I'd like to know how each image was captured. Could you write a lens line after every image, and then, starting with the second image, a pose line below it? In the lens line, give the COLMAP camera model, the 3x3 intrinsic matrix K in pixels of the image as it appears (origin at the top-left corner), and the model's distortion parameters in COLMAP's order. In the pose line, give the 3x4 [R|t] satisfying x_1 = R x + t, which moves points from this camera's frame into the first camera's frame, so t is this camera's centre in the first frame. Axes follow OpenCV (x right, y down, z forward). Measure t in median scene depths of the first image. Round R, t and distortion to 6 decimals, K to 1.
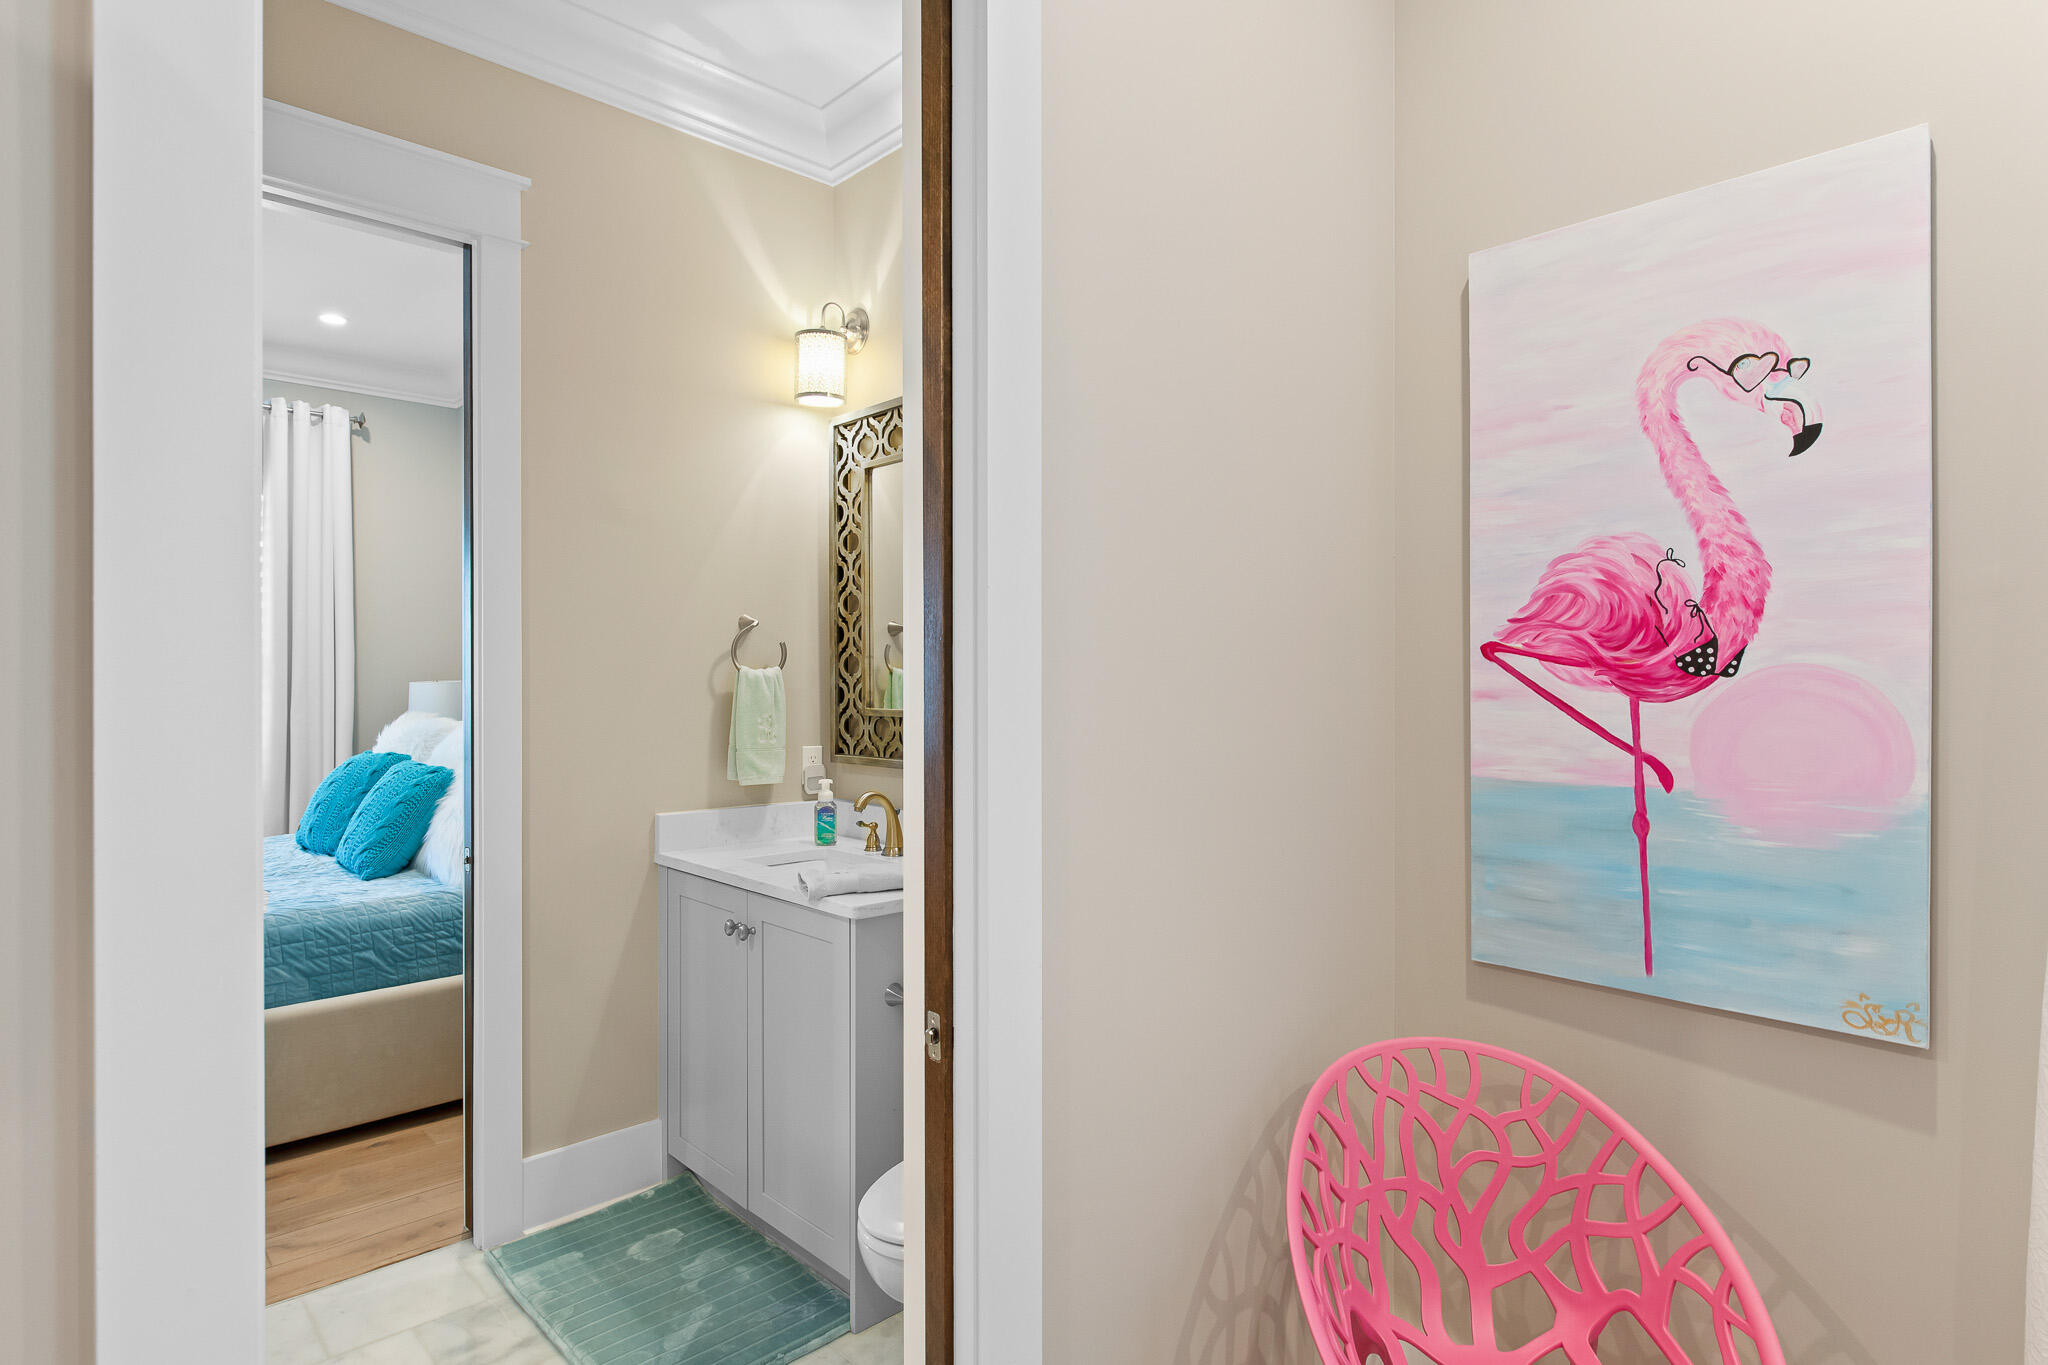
lens RADIAL K [[1063.8, 0, 1025.5], [0, 1063.8, 680.0], [0, 0, 1]] dist [0.002228, -0.000121]
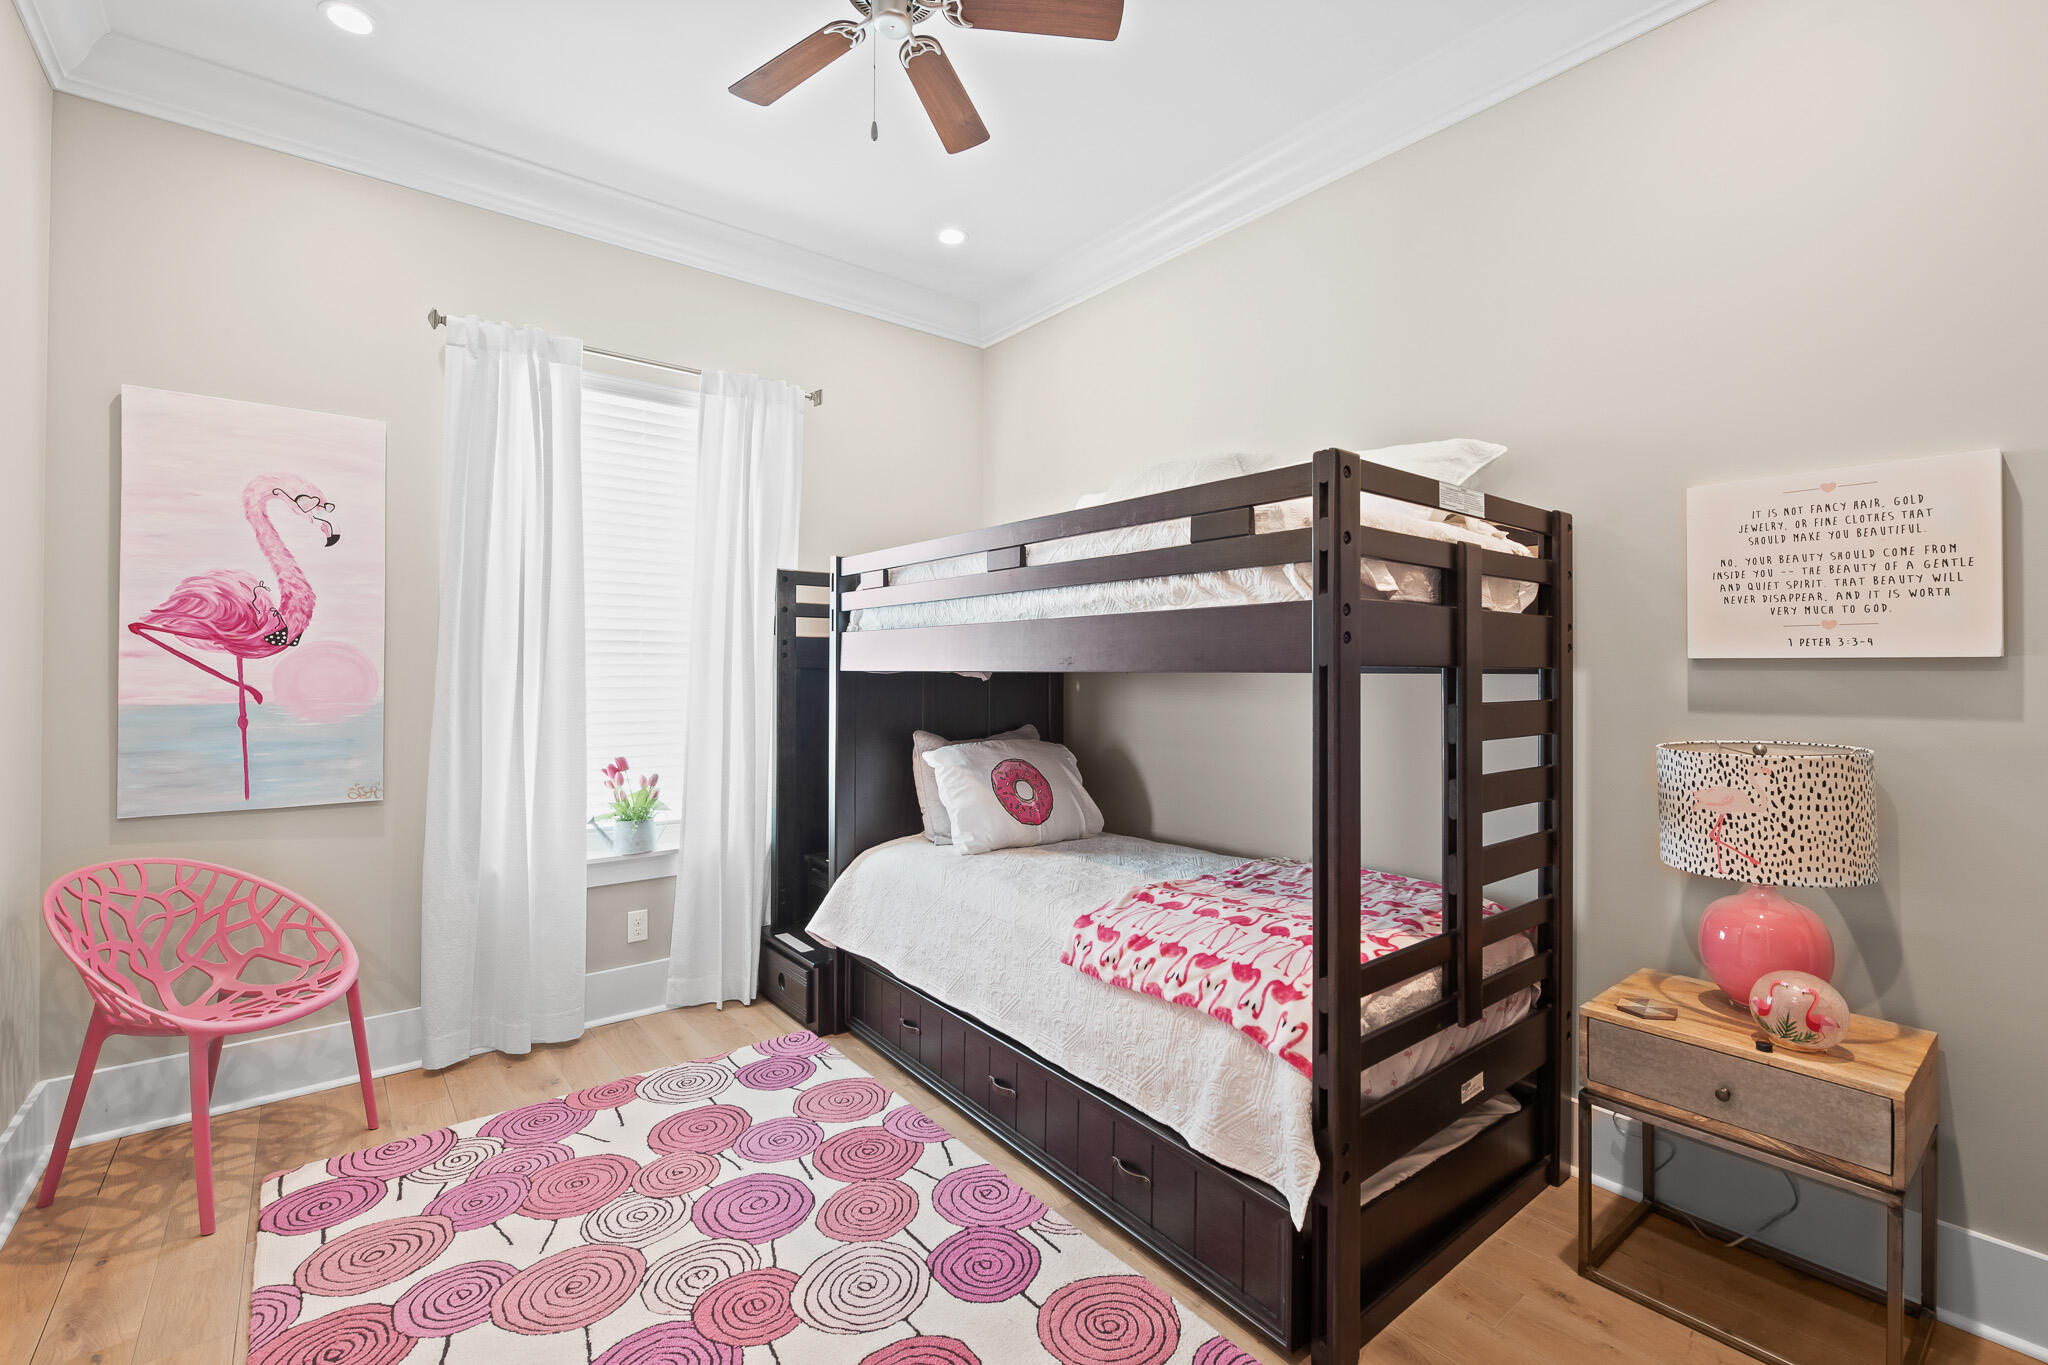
lens RADIAL K [[880.4, 0, 1024.3], [0, 880.4, 668.1], [0, 0, 1]] dist [-0.004071, -0.000743]
pose [[0.091075, -0.001041, 0.995843, -0.882456], [-0.006115, 0.999980, 0.001604, 0.026885], [-0.995825, -0.006236, 0.091067, -0.557801]]
